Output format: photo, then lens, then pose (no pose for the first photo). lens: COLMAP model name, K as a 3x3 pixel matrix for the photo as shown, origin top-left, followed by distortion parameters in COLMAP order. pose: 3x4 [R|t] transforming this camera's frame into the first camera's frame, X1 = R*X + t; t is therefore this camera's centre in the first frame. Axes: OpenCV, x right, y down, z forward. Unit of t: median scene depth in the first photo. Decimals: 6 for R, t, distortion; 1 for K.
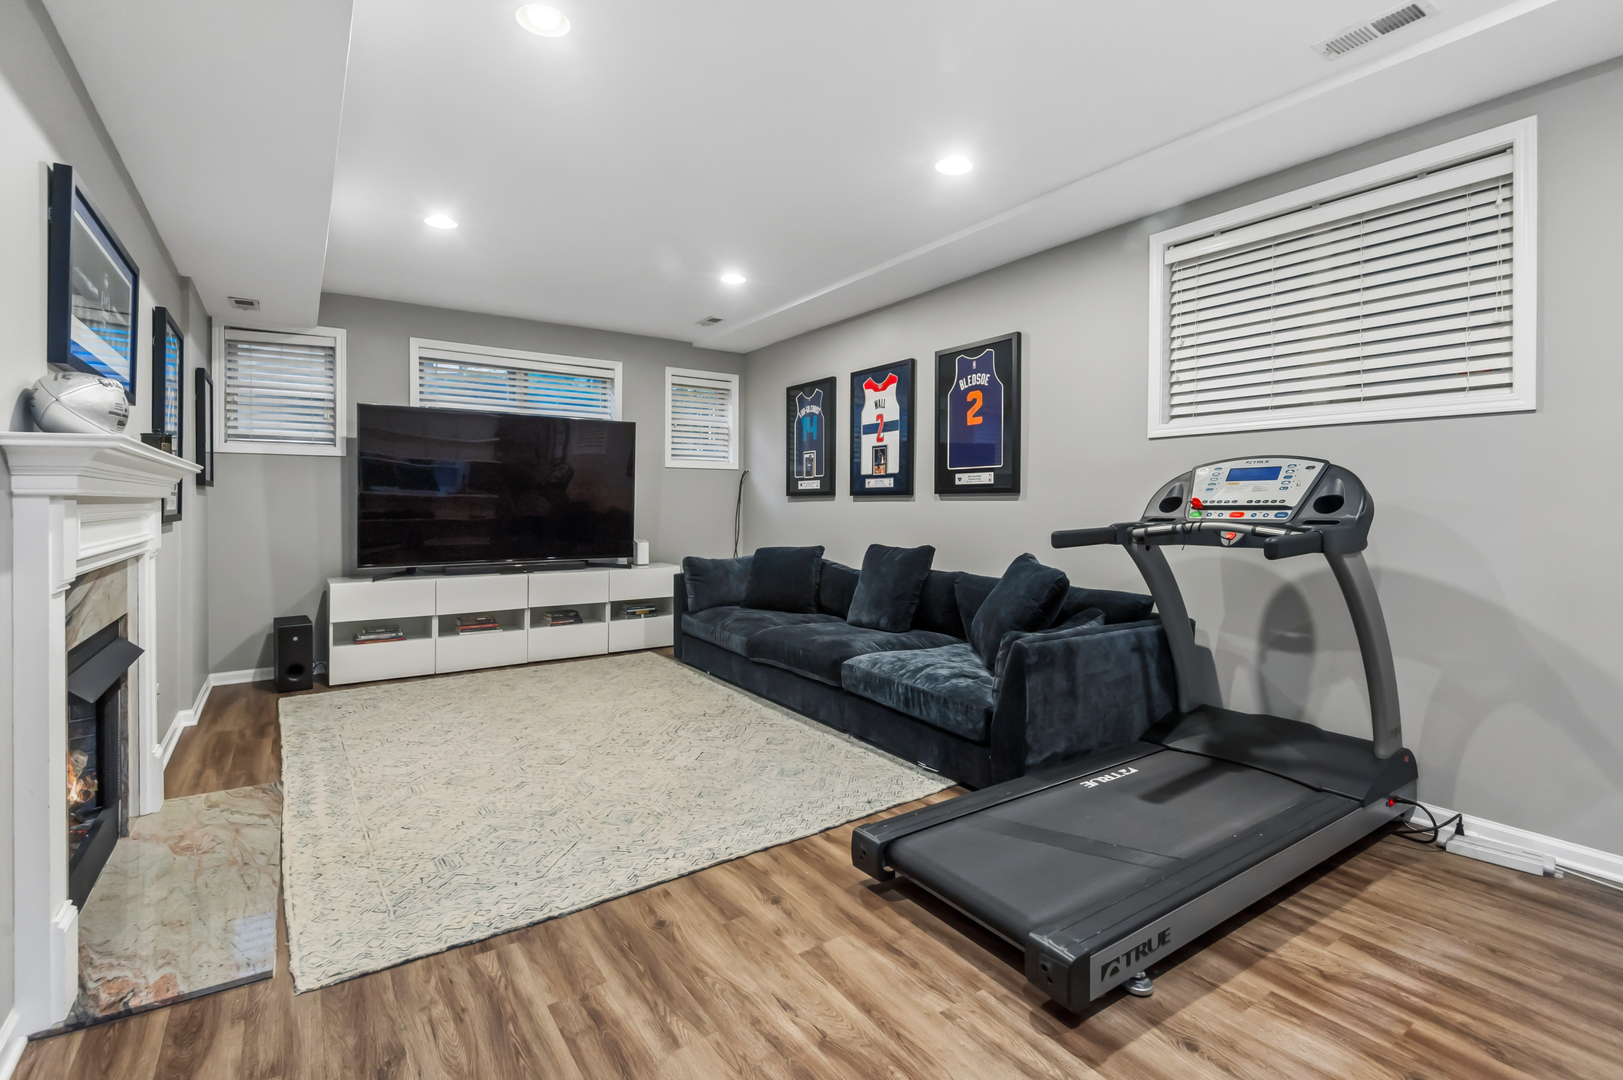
lens RADIAL K [[751.9, 0, 800.3], [0, 751.9, 501.7], [0, 0, 1]] dist [0.022056, -0.014017]
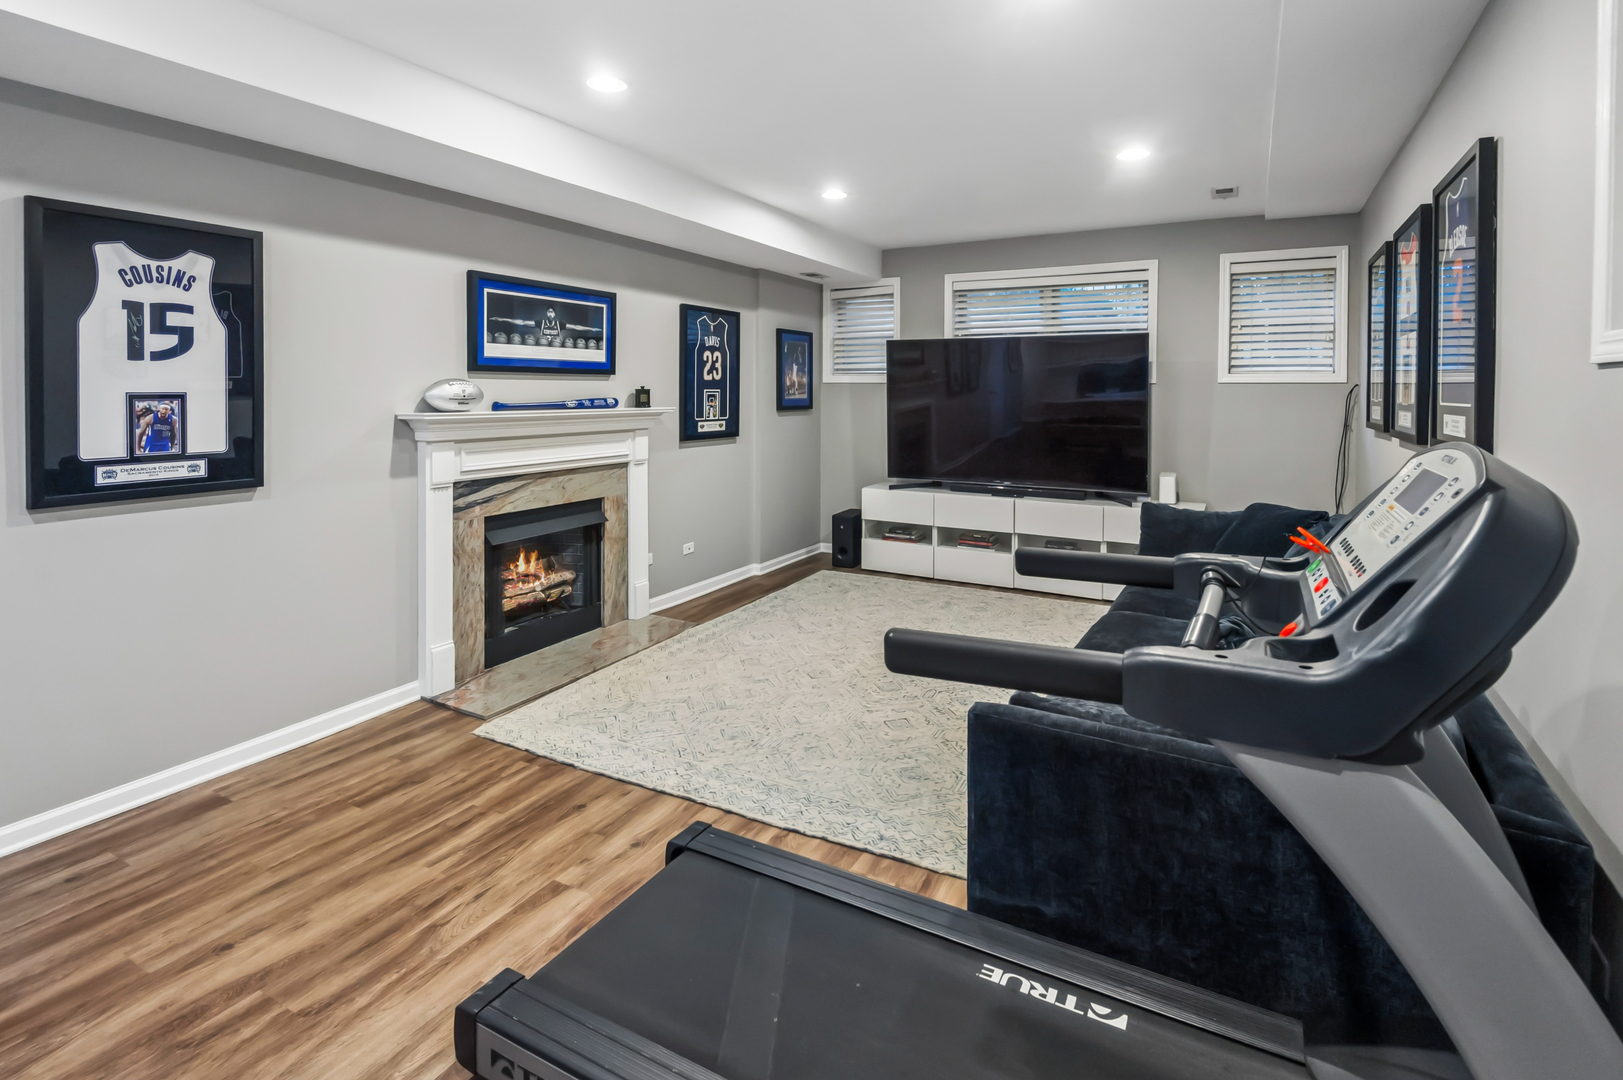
lens RADIAL K [[779.7, 0, 799.7], [0, 779.7, 393.6], [0, 0, 1]] dist [0.022881, -0.004649]
pose [[0.452183, 0.001575, -0.891924, 0.520750], [0.001808, 0.999995, 0.002682, -0.054983], [0.891923, -0.002826, 0.452178, 0.345437]]
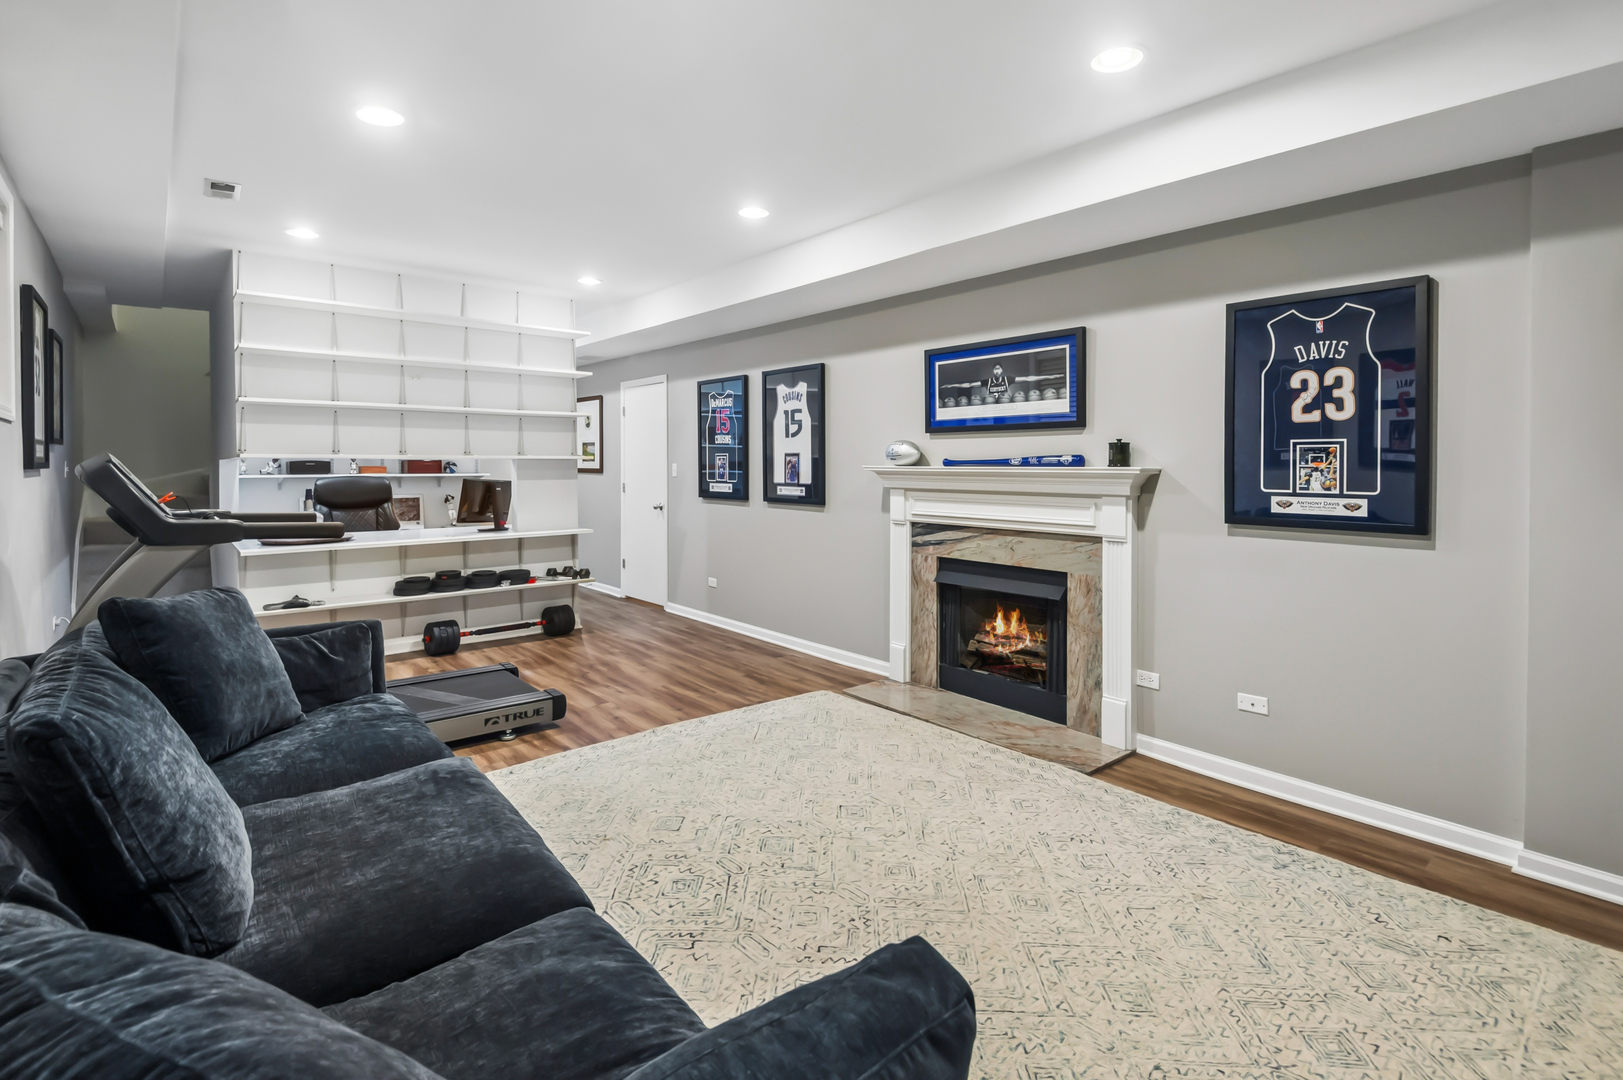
lens RADIAL K [[751.9, 0, 820.2], [0, 751.9, 475.7], [0, 0, 1]] dist [0.022056, -0.014017]
pose [[-0.990665, -0.007230, -0.136124, -0.128430], [-0.008345, 0.999936, 0.007622, -0.027994], [0.136060, 0.008687, -0.990663, 1.378072]]
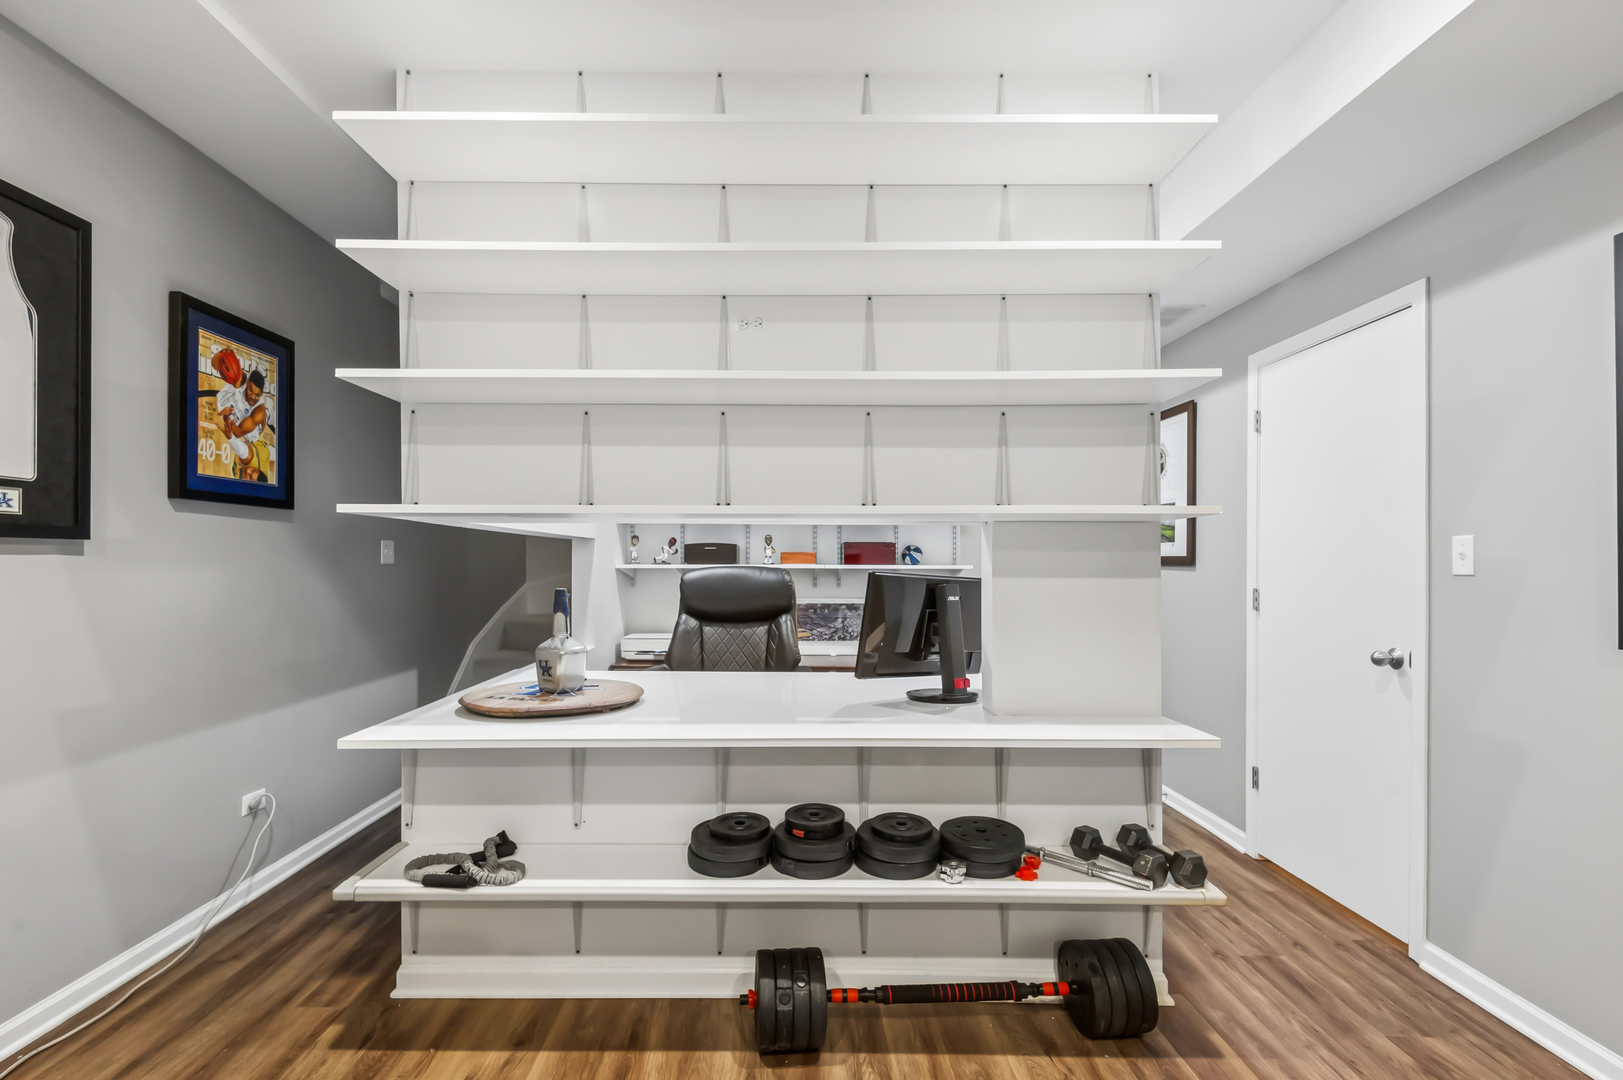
lens RADIAL K [[751.9, 0, 789.9], [0, 751.9, 562.4], [0, 0, 1]] dist [0.022056, -0.014017]
pose [[-0.839056, -0.012070, 0.543911, 0.051778], [-0.014197, 0.999899, 0.000289, -0.014340], [-0.543859, -0.007479, -0.839143, 0.523844]]
